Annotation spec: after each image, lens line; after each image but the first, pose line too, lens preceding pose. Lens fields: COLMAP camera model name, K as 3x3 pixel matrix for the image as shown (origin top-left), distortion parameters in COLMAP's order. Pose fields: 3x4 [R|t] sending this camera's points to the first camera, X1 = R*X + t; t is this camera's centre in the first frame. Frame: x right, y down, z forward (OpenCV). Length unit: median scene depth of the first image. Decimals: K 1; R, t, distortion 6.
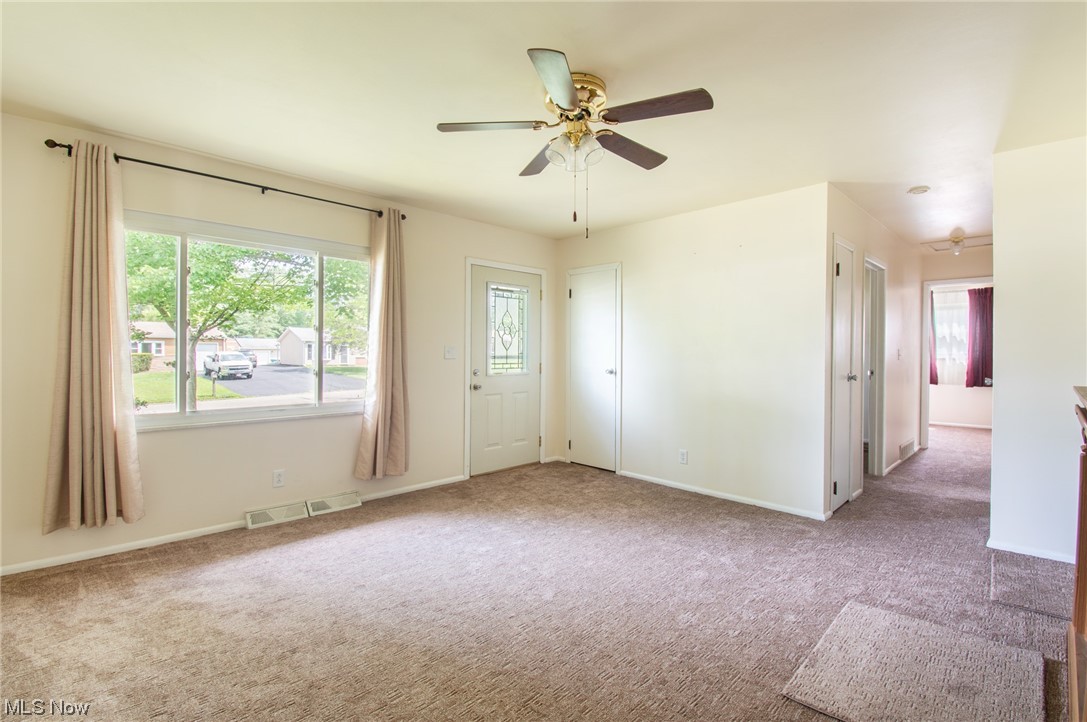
lens RADIAL K [[488.2, 0, 546.3], [0, 488.2, 355.7], [0, 0, 1]] dist [0.012466, -0.024177]
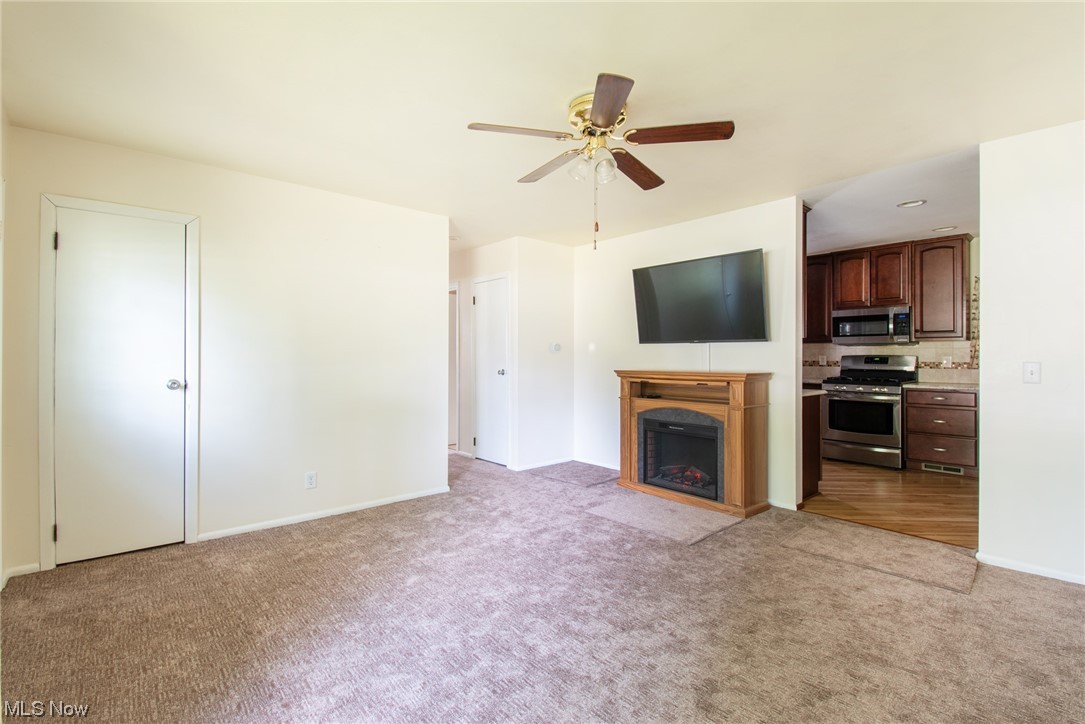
lens RADIAL K [[487.3, 0, 545.3], [0, 487.3, 356.7], [0, 0, 1]] dist [0.012466, -0.024177]
pose [[0.063288, -0.007774, 0.997965, -0.552071], [0.007417, 0.999946, 0.007319, -0.005721], [-0.997968, 0.006939, 0.063342, 0.586648]]
